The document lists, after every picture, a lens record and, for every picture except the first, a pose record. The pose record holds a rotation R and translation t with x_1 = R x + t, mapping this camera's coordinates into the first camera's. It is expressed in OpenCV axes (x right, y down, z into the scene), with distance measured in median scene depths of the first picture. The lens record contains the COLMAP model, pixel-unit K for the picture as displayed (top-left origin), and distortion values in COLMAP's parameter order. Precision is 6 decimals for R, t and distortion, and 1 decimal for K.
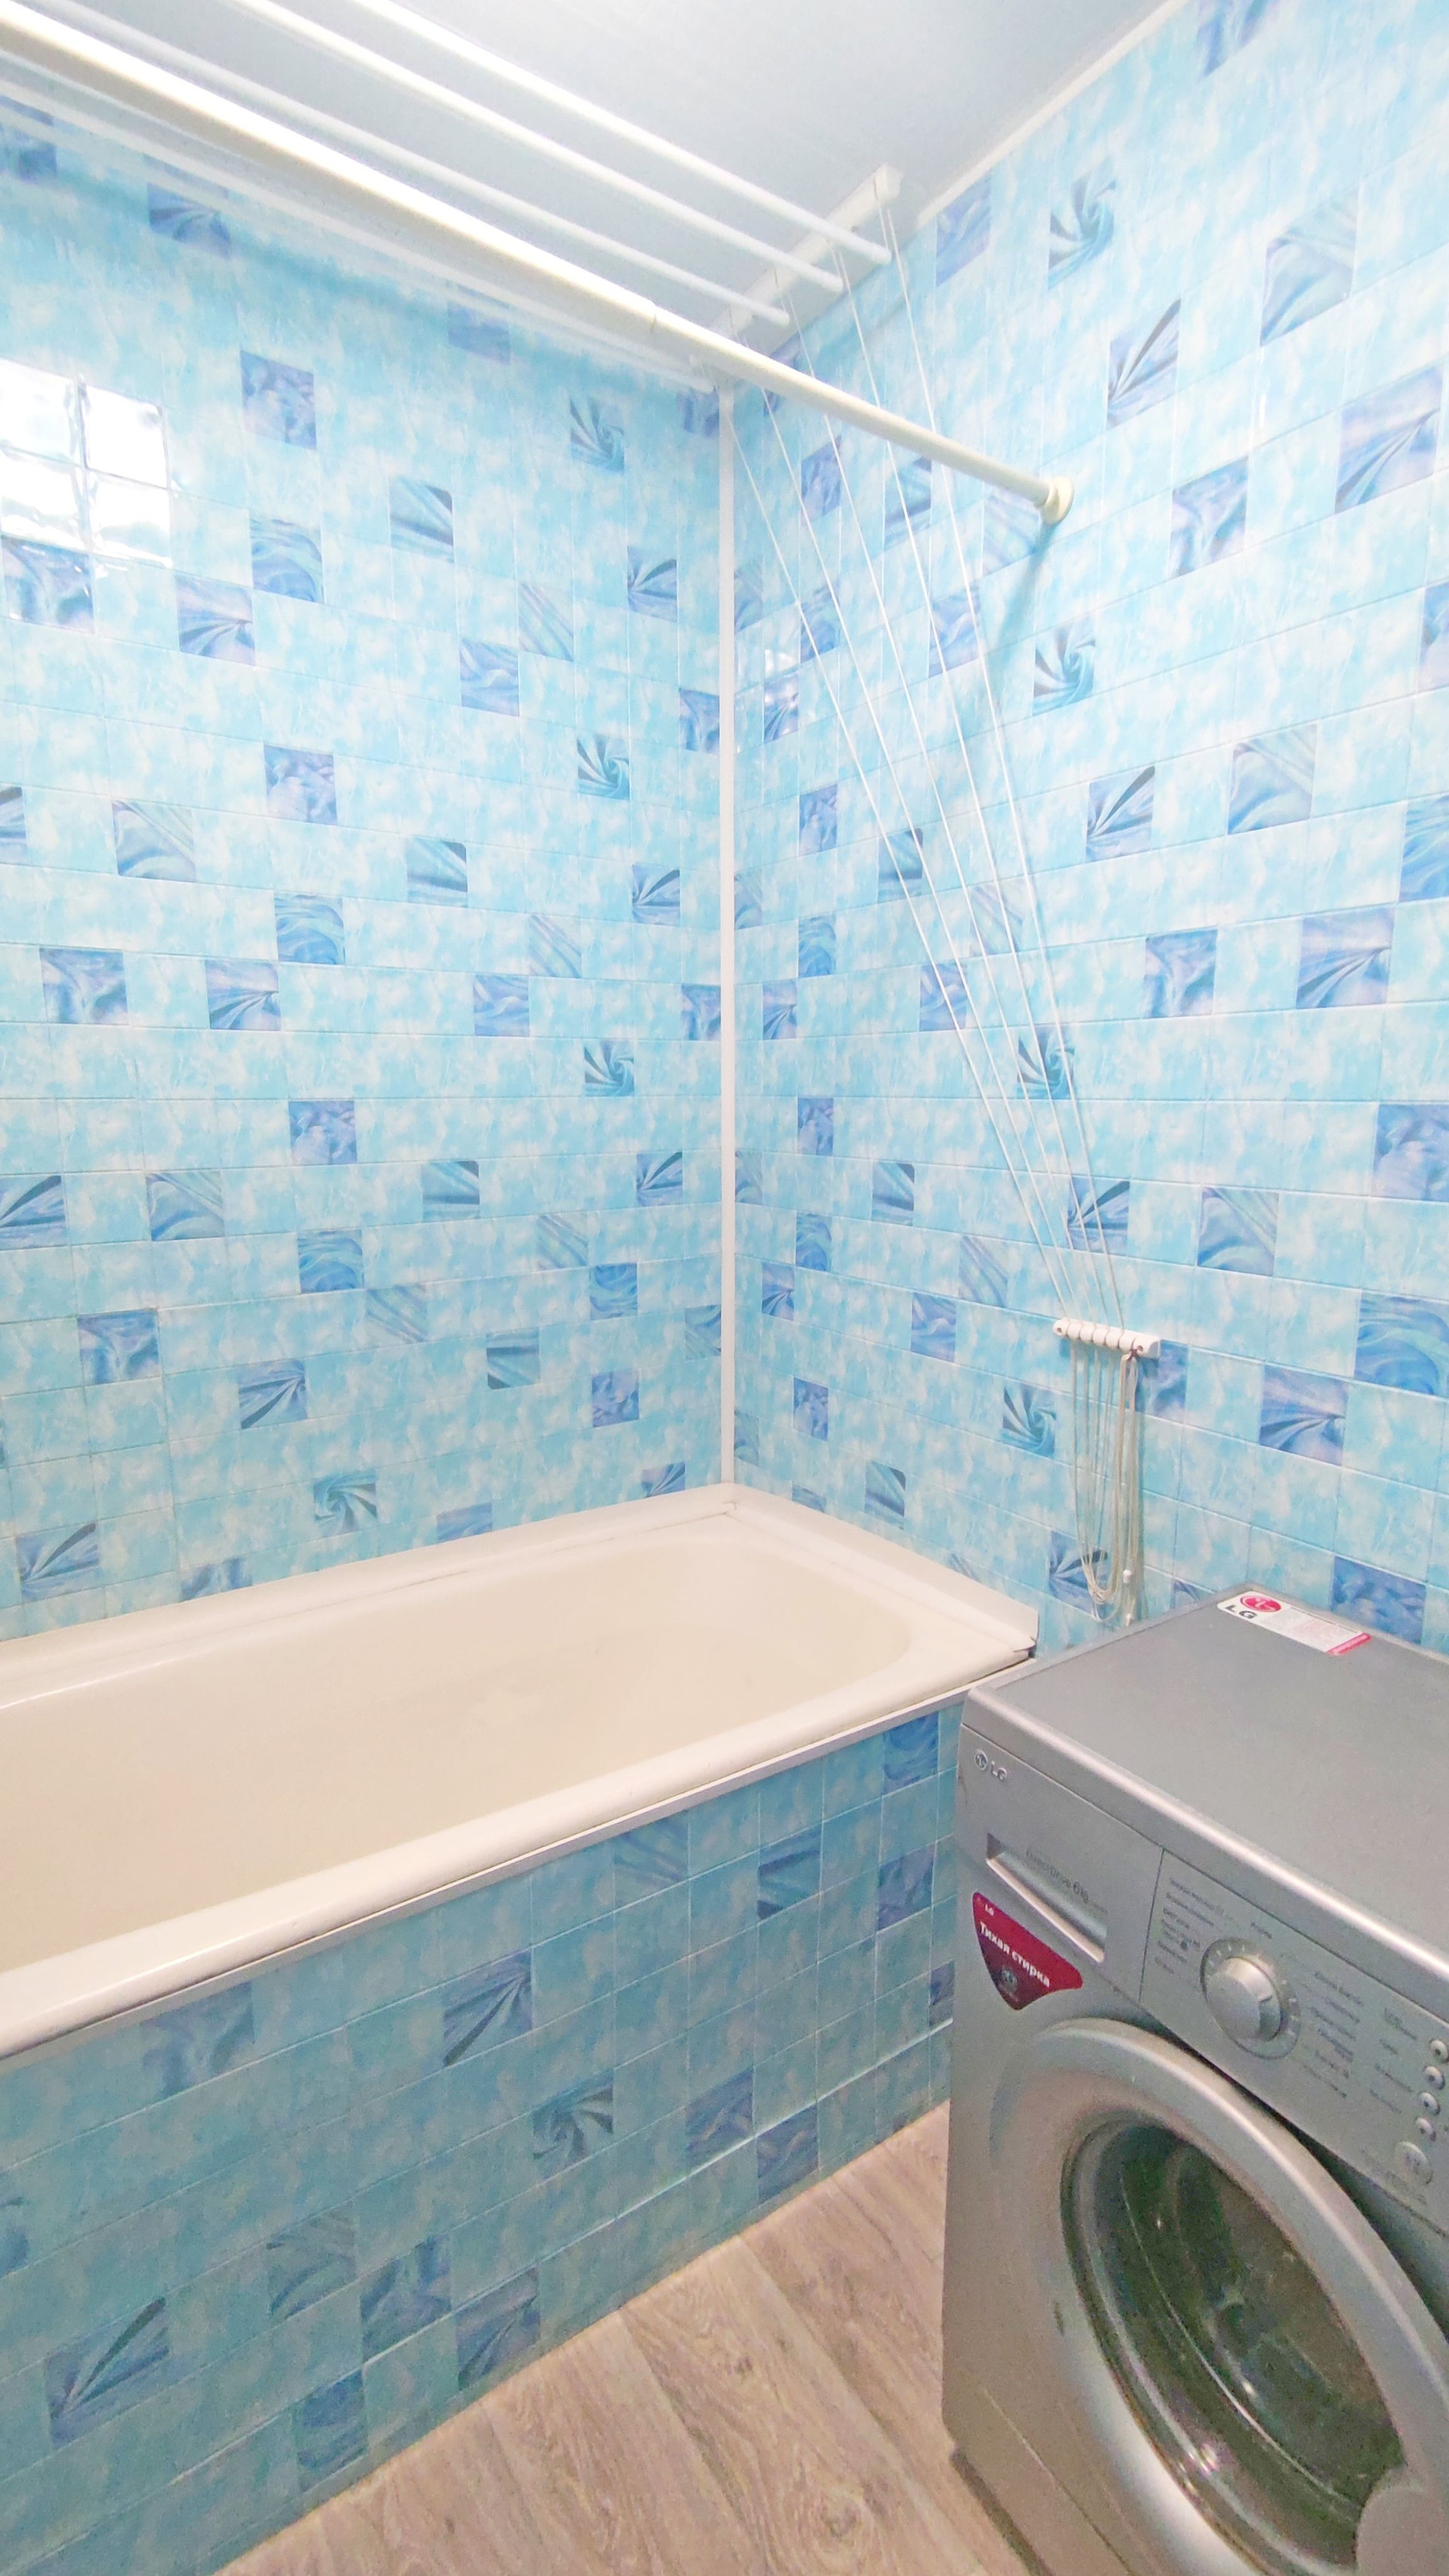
lens RADIAL K [[1171.3, 0, 731.5], [0, 1171.3, 1289.0], [0, 0, 1]] dist [0.007169, -0.002443]
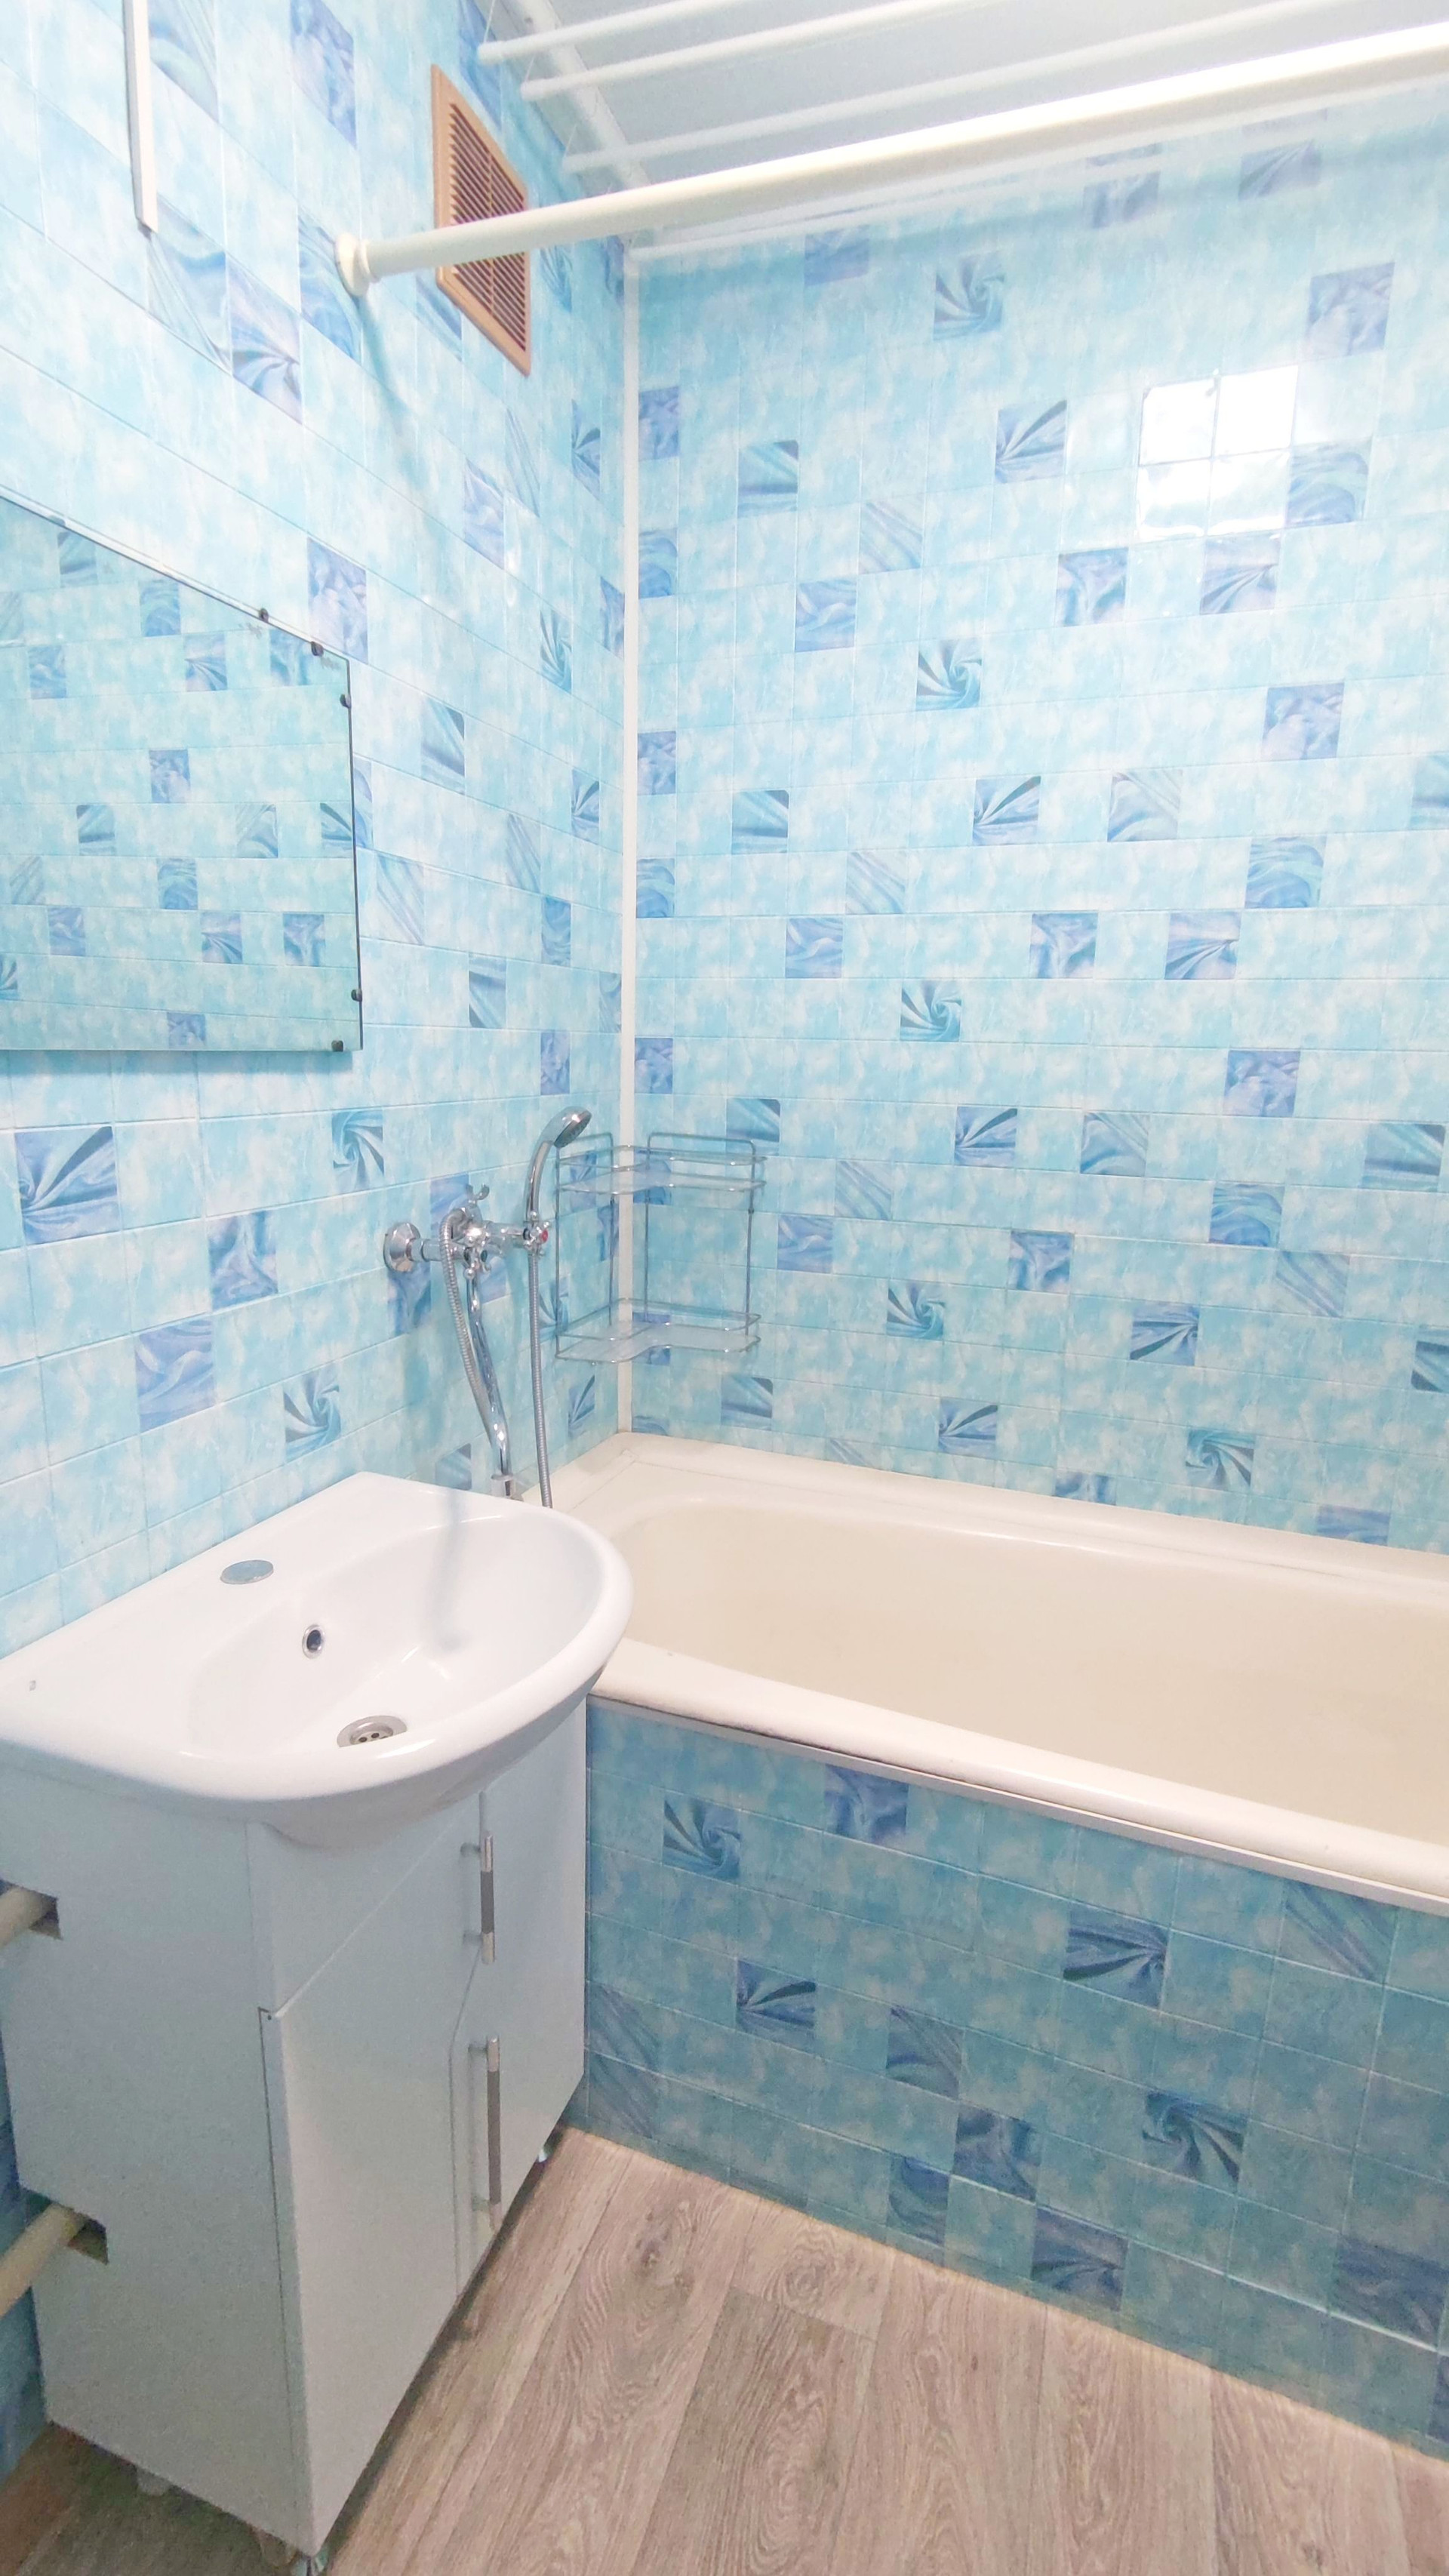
lens RADIAL K [[1171.3, 0, 724.1], [0, 1171.3, 1283.3], [0, 0, 1]] dist [0.007169, -0.002443]
pose [[0.573822, 0.180931, -0.798744, 0.214990], [-0.159691, 0.981290, 0.107558, -0.003552], [0.803260, 0.065833, 0.591979, 0.074393]]
